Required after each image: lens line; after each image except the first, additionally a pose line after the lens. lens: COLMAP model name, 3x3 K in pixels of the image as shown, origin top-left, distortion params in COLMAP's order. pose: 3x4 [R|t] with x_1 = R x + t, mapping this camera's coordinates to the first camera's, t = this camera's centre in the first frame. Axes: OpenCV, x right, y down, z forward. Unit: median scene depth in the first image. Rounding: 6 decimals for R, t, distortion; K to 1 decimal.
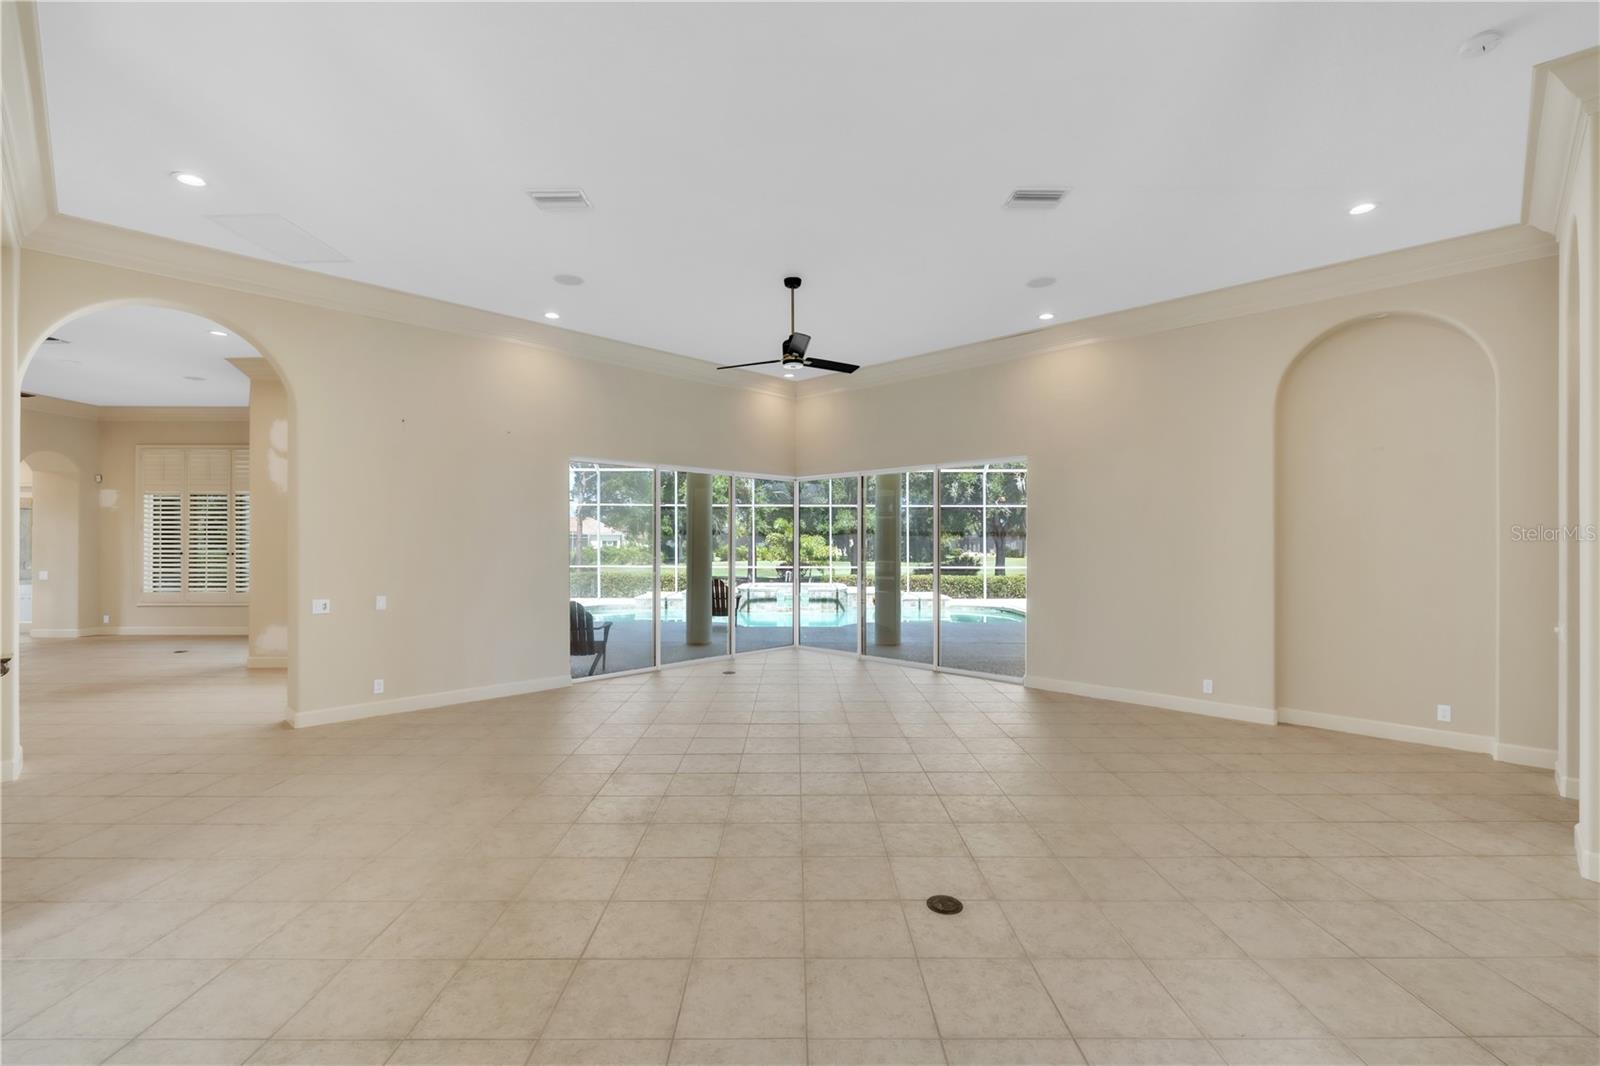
lens RADIAL K [[713.4, 0, 798.1], [0, 713.4, 541.3], [0, 0, 1]] dist [-0.003209, -0.000750]
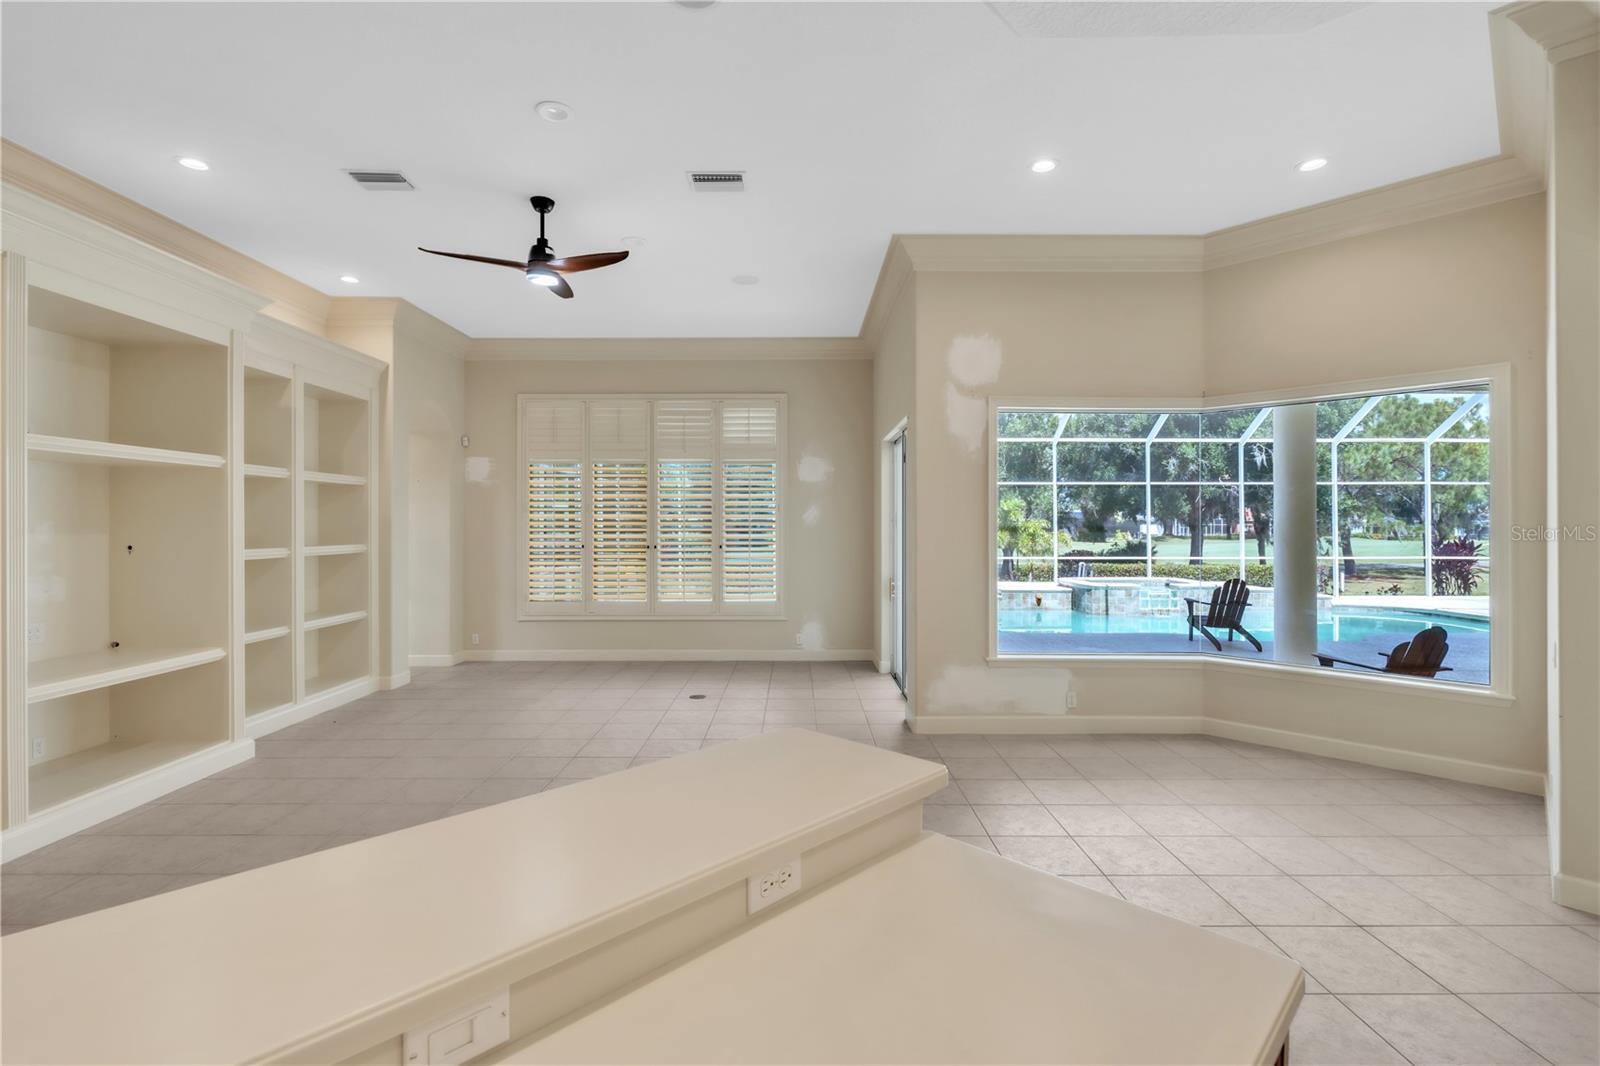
lens RADIAL K [[713.4, 0, 798.1], [0, 713.4, 541.3], [0, 0, 1]] dist [-0.003209, -0.000750]
pose [[0.999960, -0.005189, -0.007217, -0.477450], [0.005354, 0.999721, 0.023020, -0.003471], [0.007096, -0.023058, 0.999709, 0.206854]]
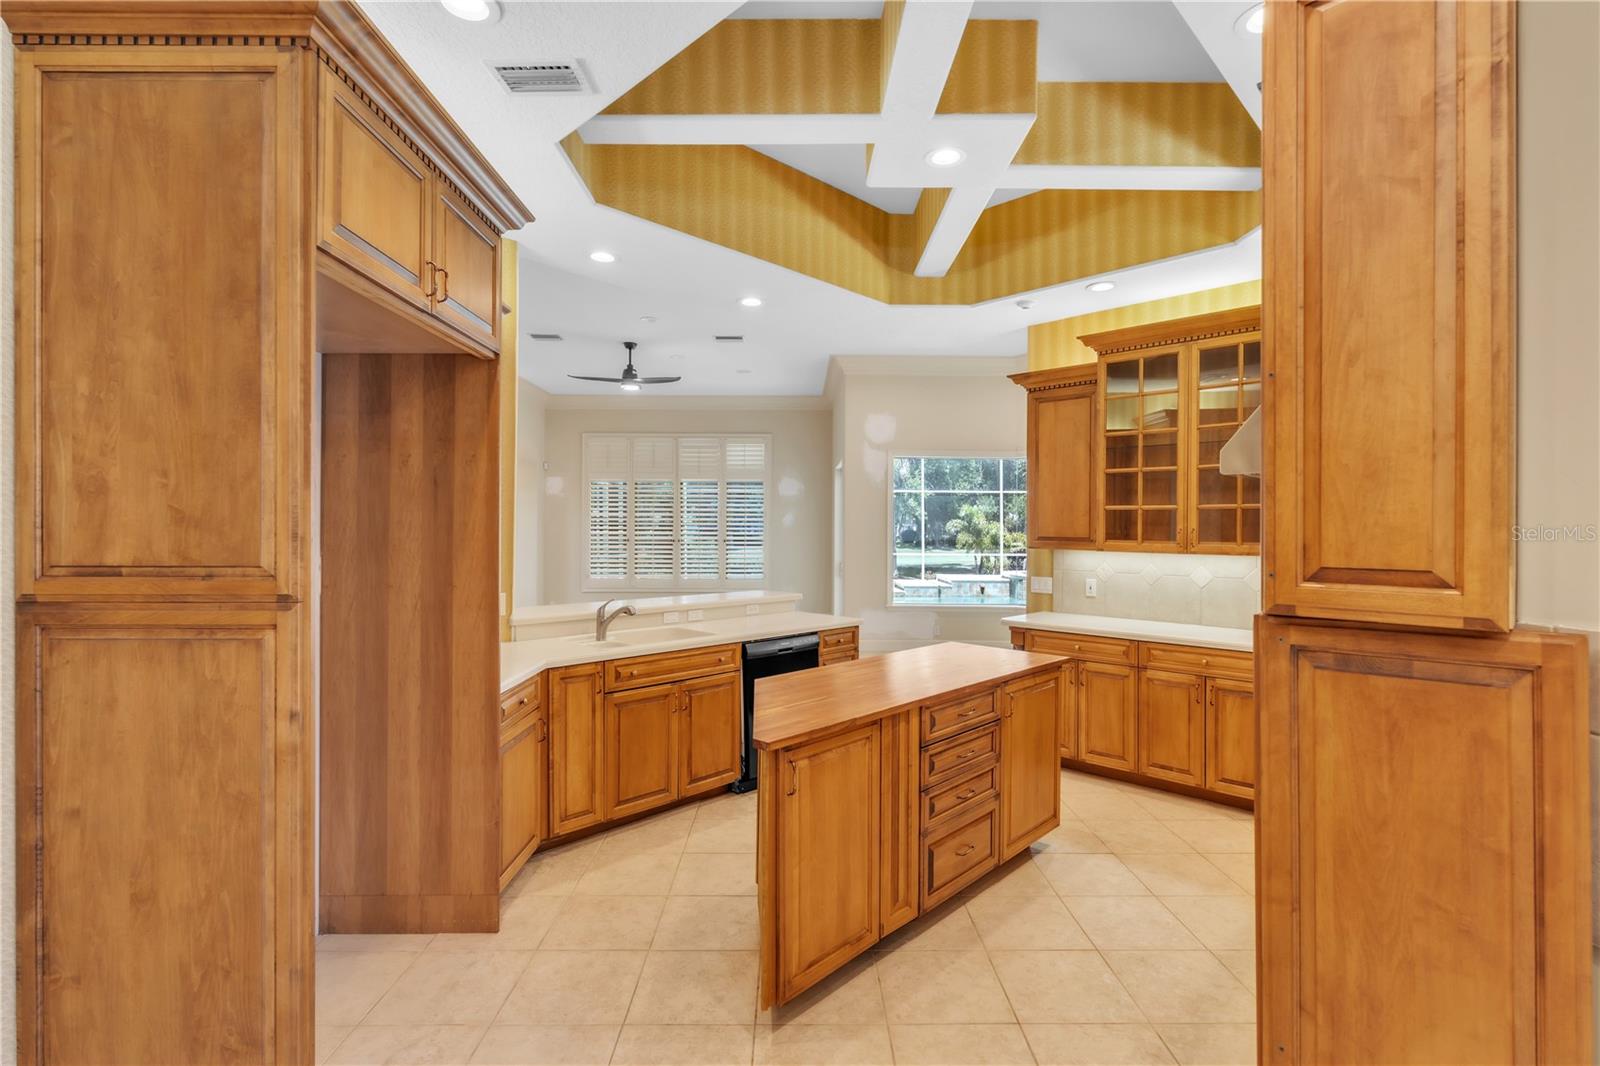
lens RADIAL K [[713.4, 0, 798.1], [0, 713.4, 541.3], [0, 0, 1]] dist [-0.003209, -0.000750]
pose [[0.999999, 0.001420, 0.000788, -0.461277], [-0.001437, 0.999746, 0.022503, -0.003927], [-0.000756, -0.022504, 0.999746, -0.019769]]
